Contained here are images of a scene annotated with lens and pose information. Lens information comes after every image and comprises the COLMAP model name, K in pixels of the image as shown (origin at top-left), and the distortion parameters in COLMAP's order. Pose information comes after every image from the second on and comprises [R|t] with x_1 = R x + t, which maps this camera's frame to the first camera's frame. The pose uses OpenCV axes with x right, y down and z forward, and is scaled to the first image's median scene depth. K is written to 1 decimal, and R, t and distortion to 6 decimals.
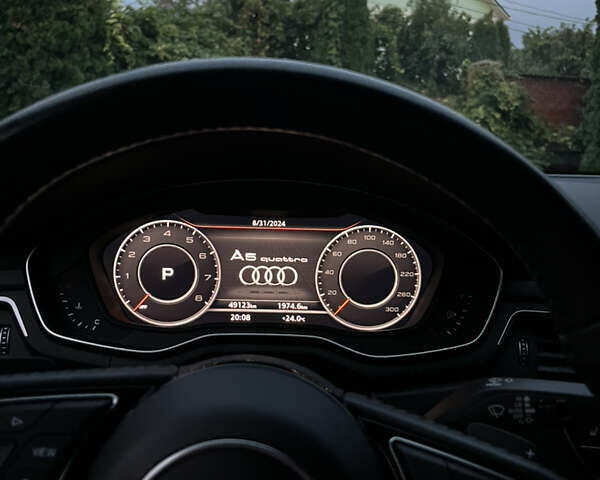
lens RADIAL K [[610.6, 0, 299.9], [0, 610.6, 244.8], [0, 0, 1]] dist [0.027022, 0.000000]
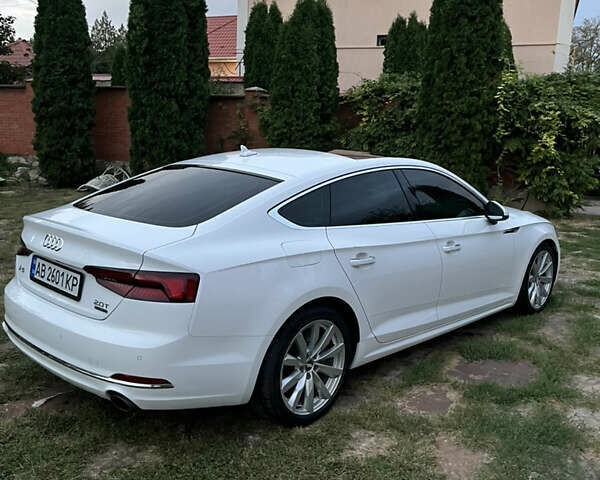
lens RADIAL K [[610.6, 0, 299.1], [0, 610.6, 243.8], [0, 0, 1]] dist [0.027022, 0.000000]
pose [[0.711747, 0.127015, -0.690857, 0.221621], [-0.128074, 0.990495, 0.050158, 0.012433], [0.690662, 0.052781, 0.721249, -0.247813]]
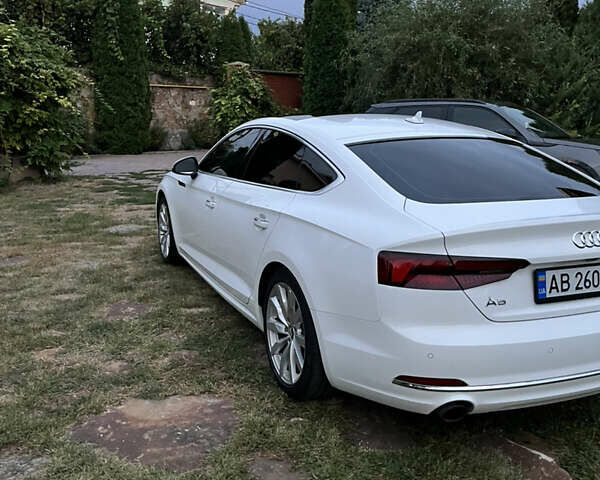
lens RADIAL K [[610.6, 0, 298.5], [0, 610.6, 244.9], [0, 0, 1]] dist [0.027022, 0.000000]
pose [[0.920629, -0.091529, 0.379558, -0.105688], [0.067325, 0.994787, 0.076591, 0.016640], [-0.384590, -0.044958, 0.921992, -0.277020]]
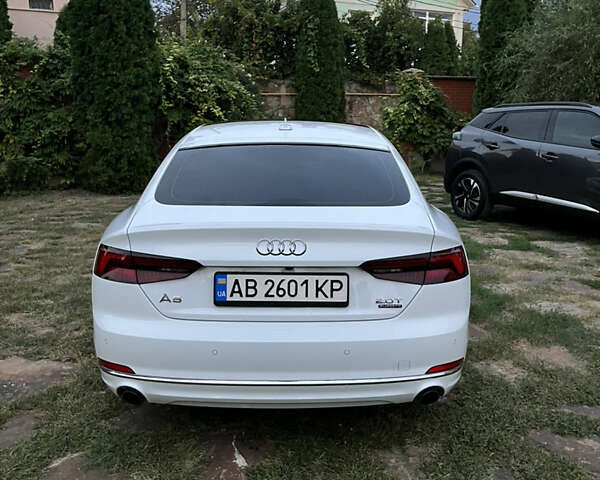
lens RADIAL K [[610.6, 0, 305.3], [0, 610.6, 243.1], [0, 0, 1]] dist [0.027022, 0.000000]
pose [[0.999826, -0.018535, 0.001971, 0.031416], [0.018424, 0.998765, 0.046144, 0.024493], [-0.002824, -0.046100, 0.998933, -0.314880]]
